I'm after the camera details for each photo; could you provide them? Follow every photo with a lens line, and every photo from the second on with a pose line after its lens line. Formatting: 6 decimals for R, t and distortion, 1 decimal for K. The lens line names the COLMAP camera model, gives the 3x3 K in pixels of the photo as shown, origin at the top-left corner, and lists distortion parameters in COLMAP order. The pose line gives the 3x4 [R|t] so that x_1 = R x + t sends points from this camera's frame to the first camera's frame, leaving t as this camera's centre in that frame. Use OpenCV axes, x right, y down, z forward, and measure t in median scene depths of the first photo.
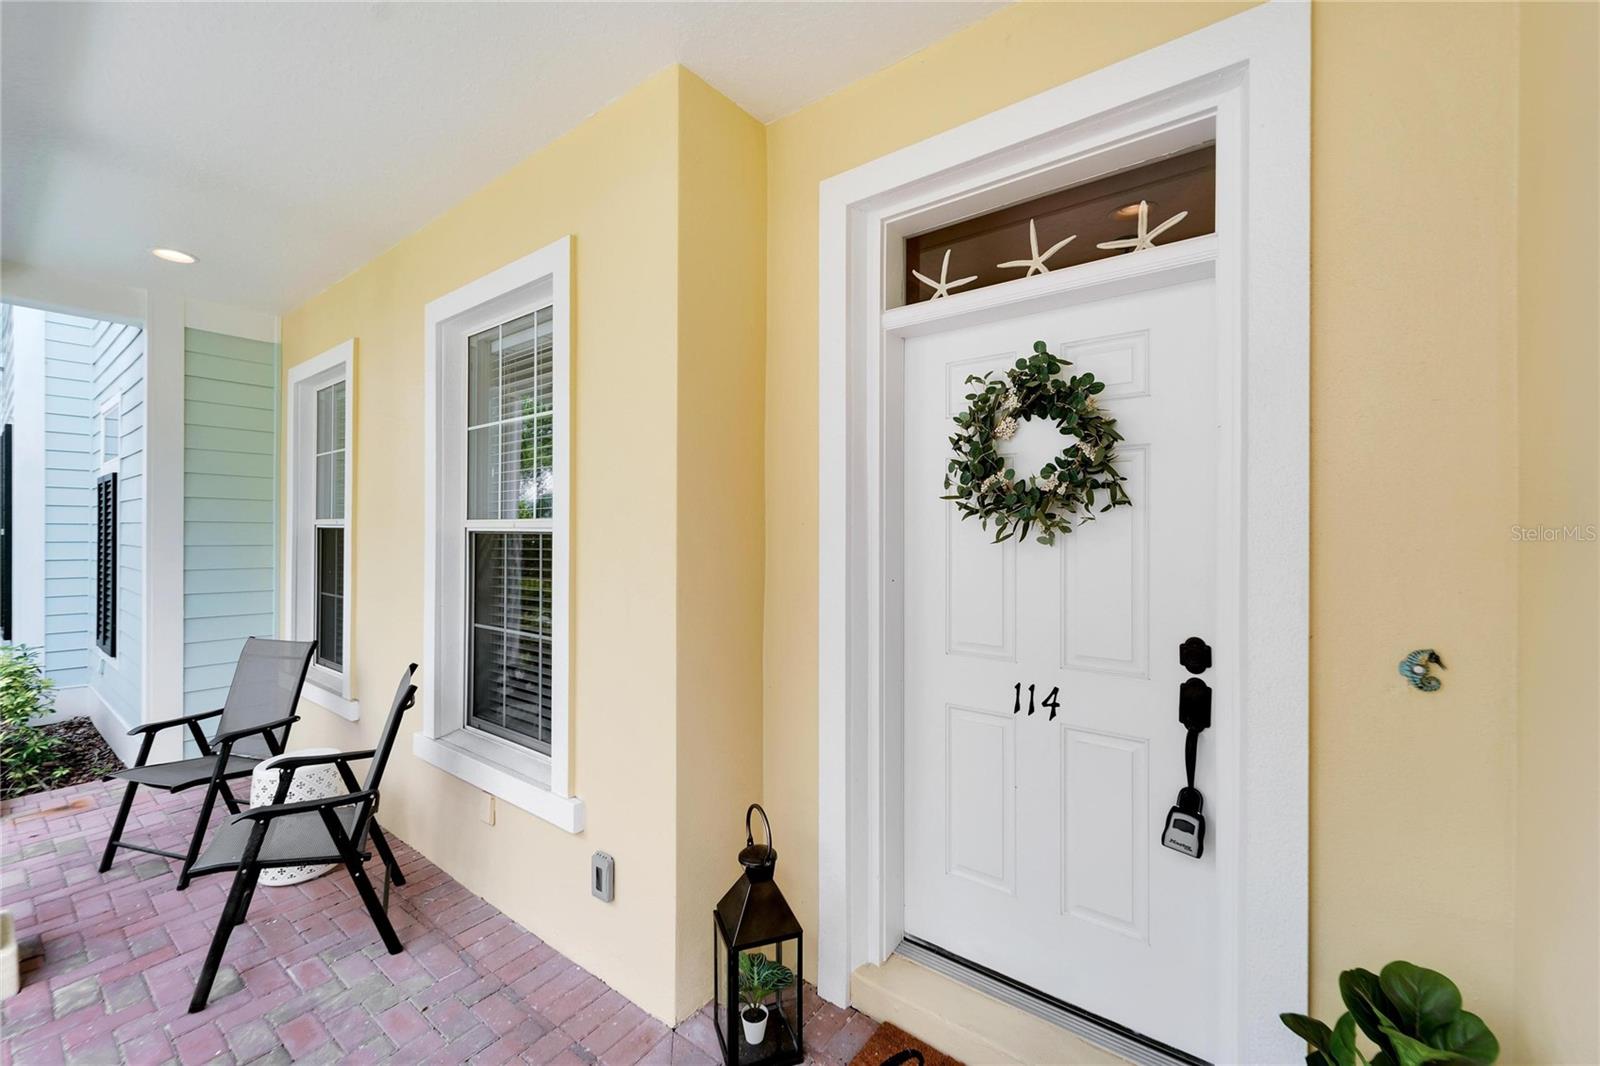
lens RADIAL K [[663.1, 0, 798.6], [0, 663.1, 527.3], [0, 0, 1]] dist [0.001178, -0.001028]
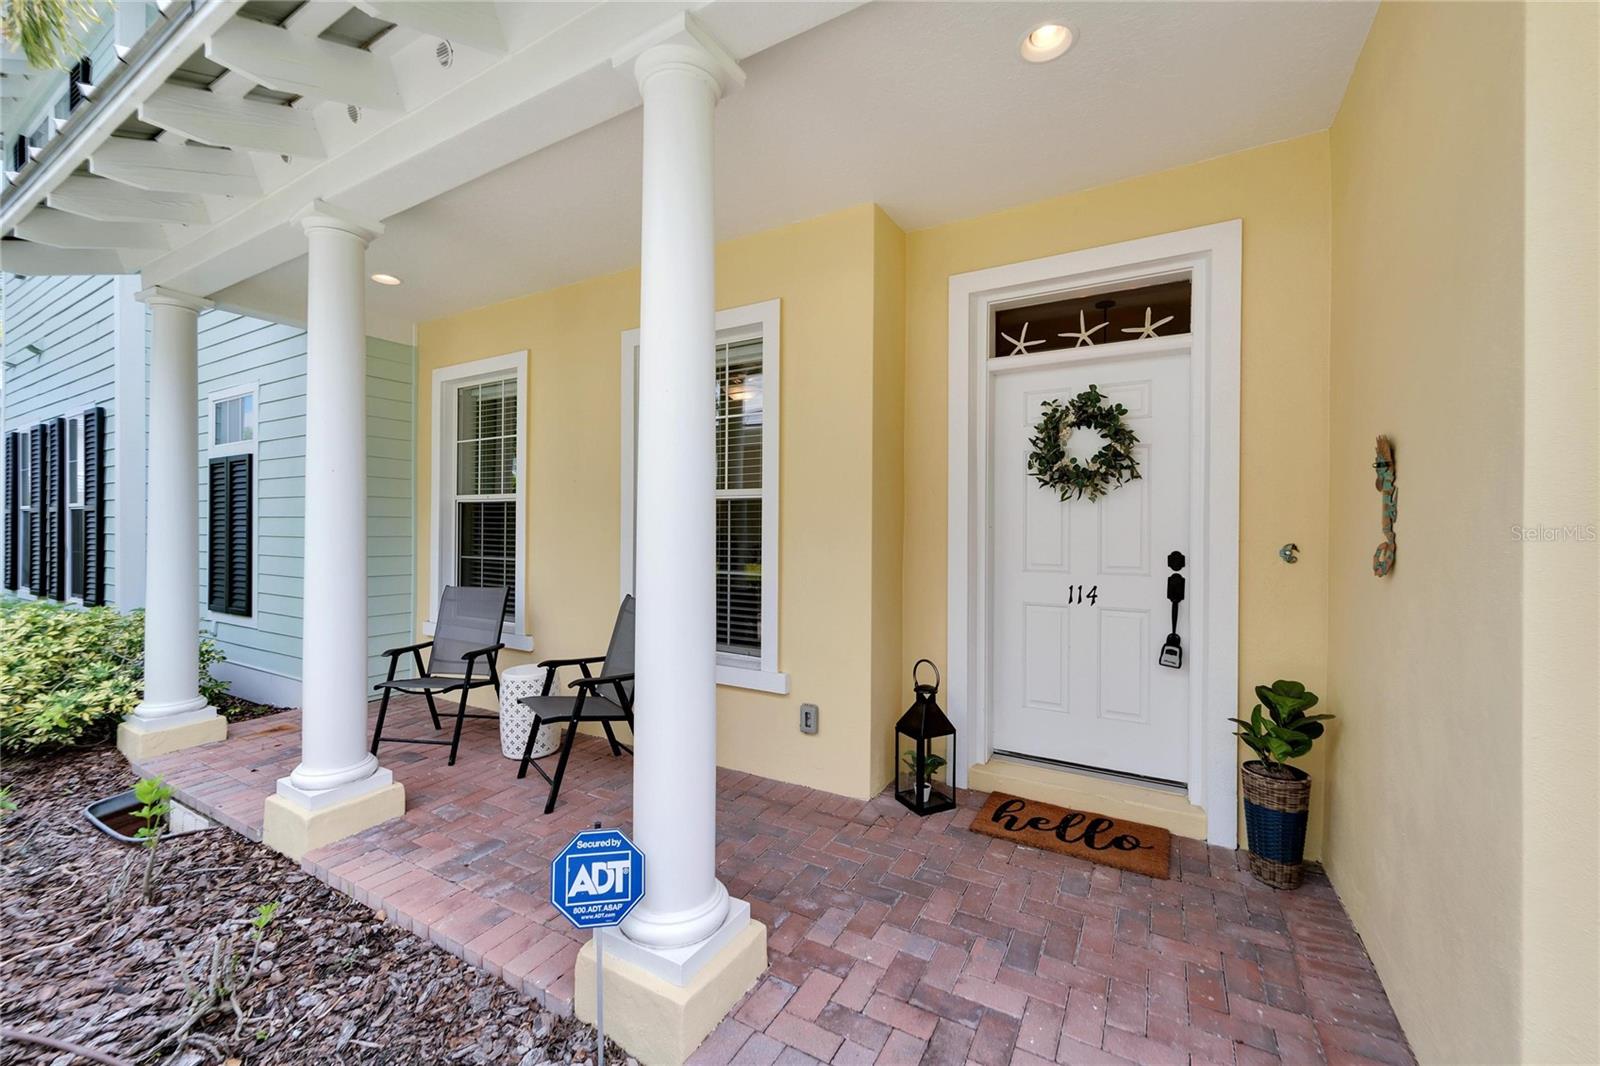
lens RADIAL K [[663.1, 0, 802.2], [0, 663.1, 527.2], [0, 0, 1]] dist [0.001178, -0.001028]
pose [[0.992172, 0.002324, 0.124855, -0.570095], [-0.002974, 0.999983, 0.005014, 0.083077], [-0.124842, -0.005346, 0.992162, -0.595997]]
